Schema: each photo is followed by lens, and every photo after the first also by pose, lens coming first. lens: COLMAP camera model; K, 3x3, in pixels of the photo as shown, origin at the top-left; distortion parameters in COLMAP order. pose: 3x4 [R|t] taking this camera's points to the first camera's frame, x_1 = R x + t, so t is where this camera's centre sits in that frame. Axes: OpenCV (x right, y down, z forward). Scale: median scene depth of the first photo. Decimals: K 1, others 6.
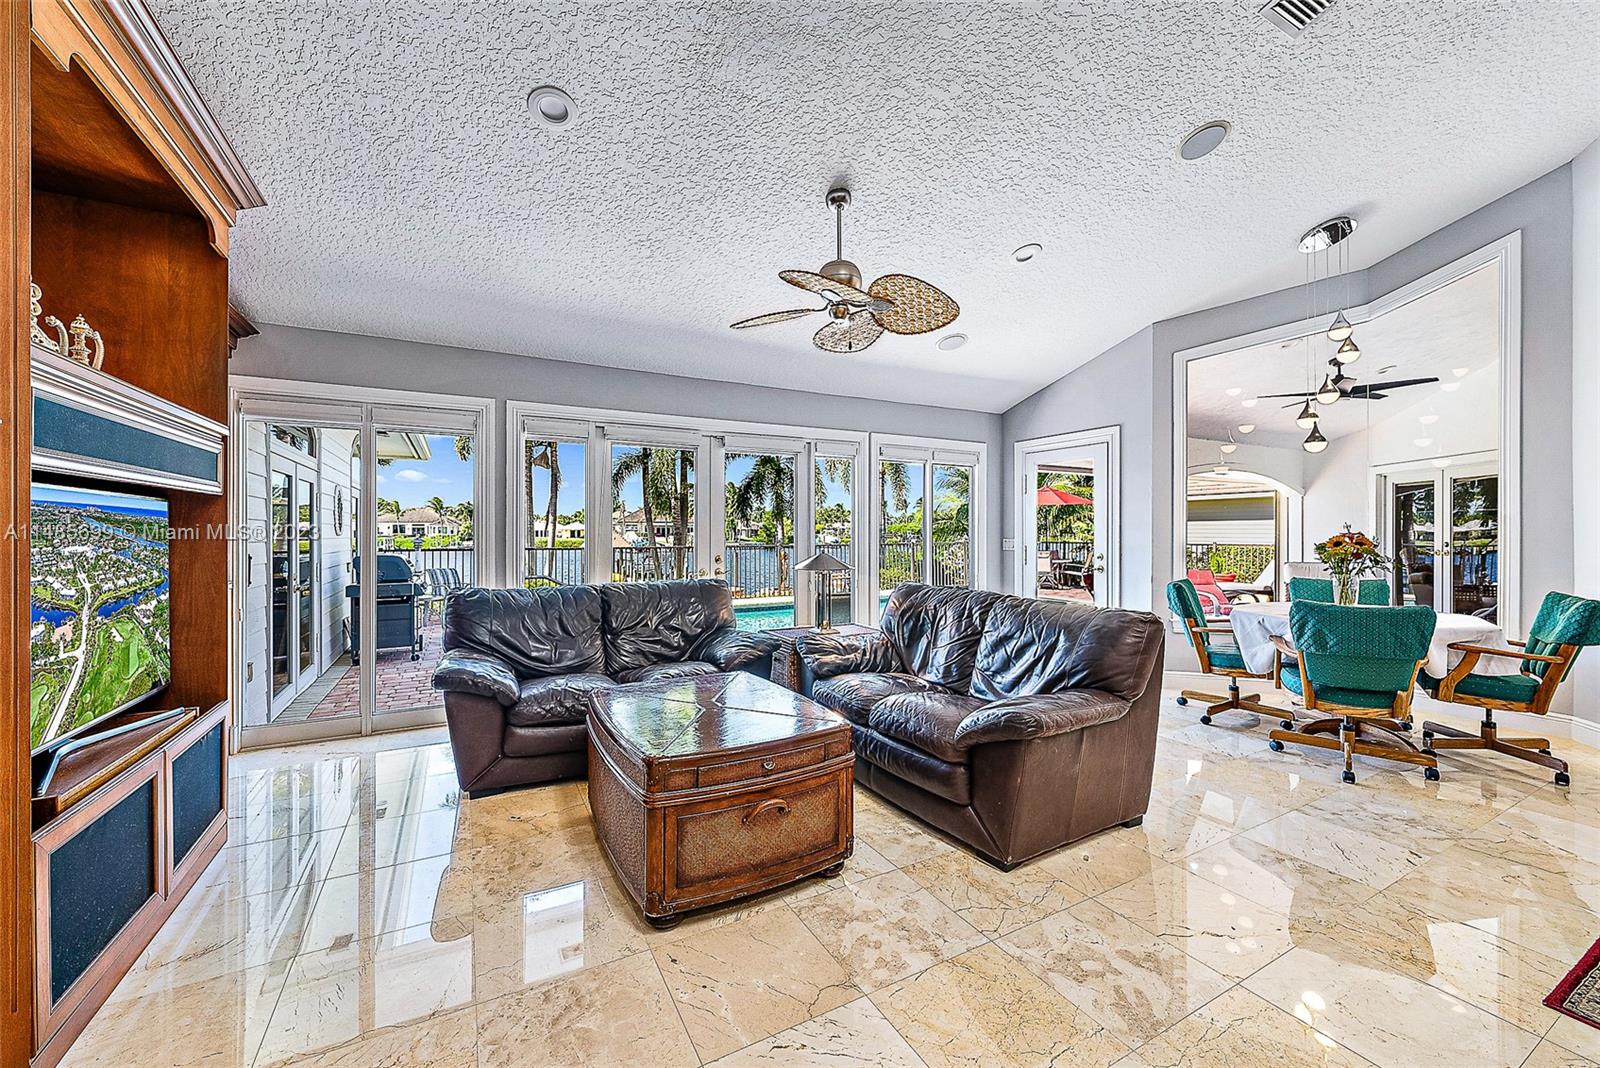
lens RADIAL K [[624.3, 0, 809.9], [0, 624.3, 533.2], [0, 0, 1]] dist [0.000099, 0.000148]
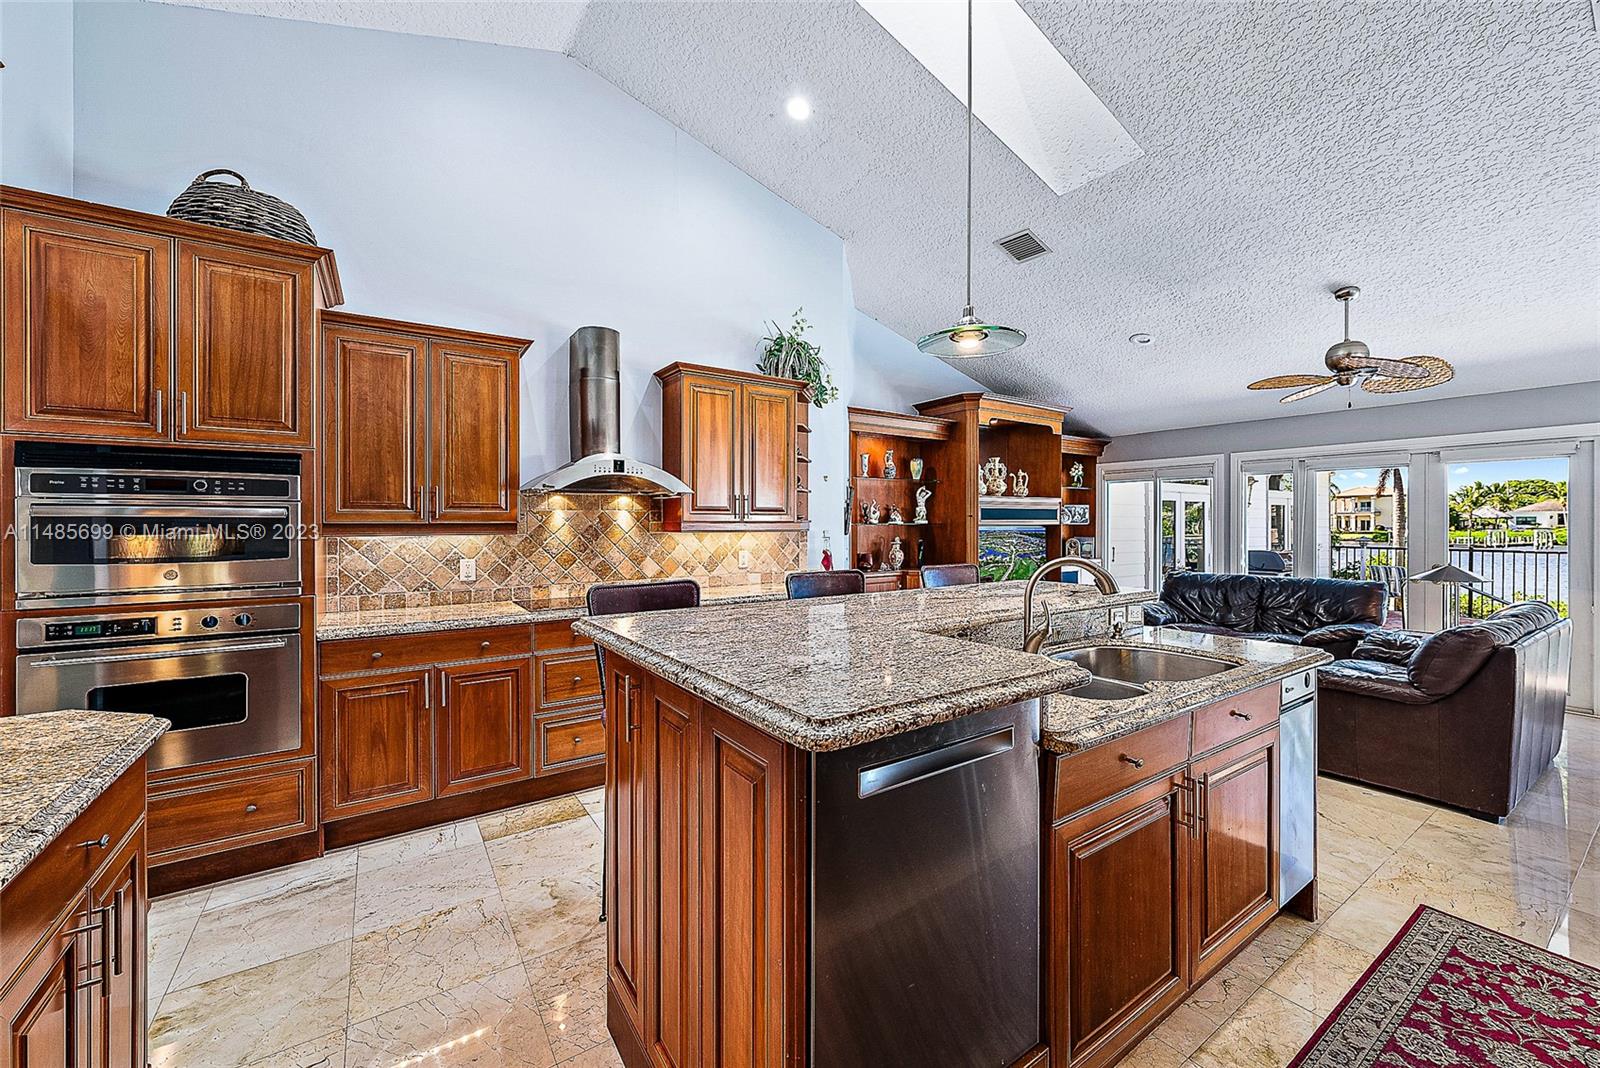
lens RADIAL K [[624.3, 0, 809.9], [0, 624.3, 533.2], [0, 0, 1]] dist [0.000099, 0.000148]
pose [[0.095746, 0.017845, -0.995246, 1.034666], [-0.002374, 0.999841, 0.017699, -0.043095], [0.995403, 0.000668, 0.095773, -0.204584]]
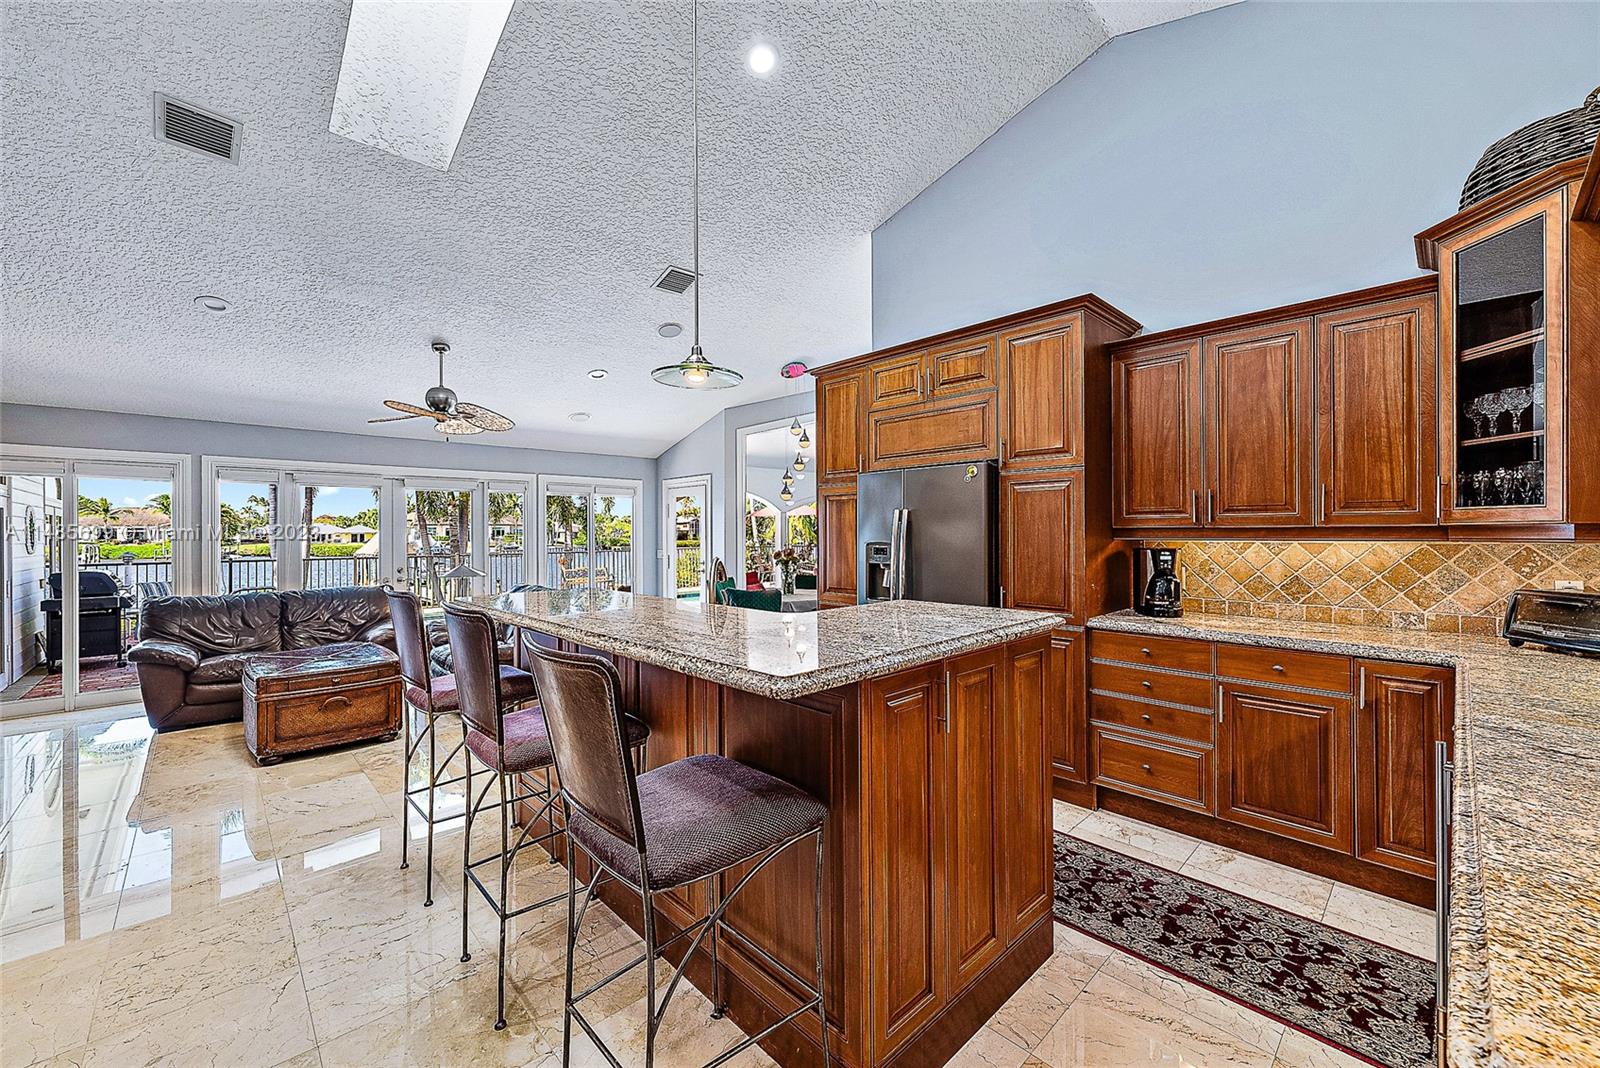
lens RADIAL K [[622.9, 0, 800.0], [0, 622.9, 534.0], [0, 0, 1]] dist [0.002692, 0.000486]
pose [[0.967883, -0.005734, 0.251335, 0.443602], [0.005893, 0.999983, 0.000119, -0.040574], [-0.251331, 0.001366, 0.967900, -0.655461]]
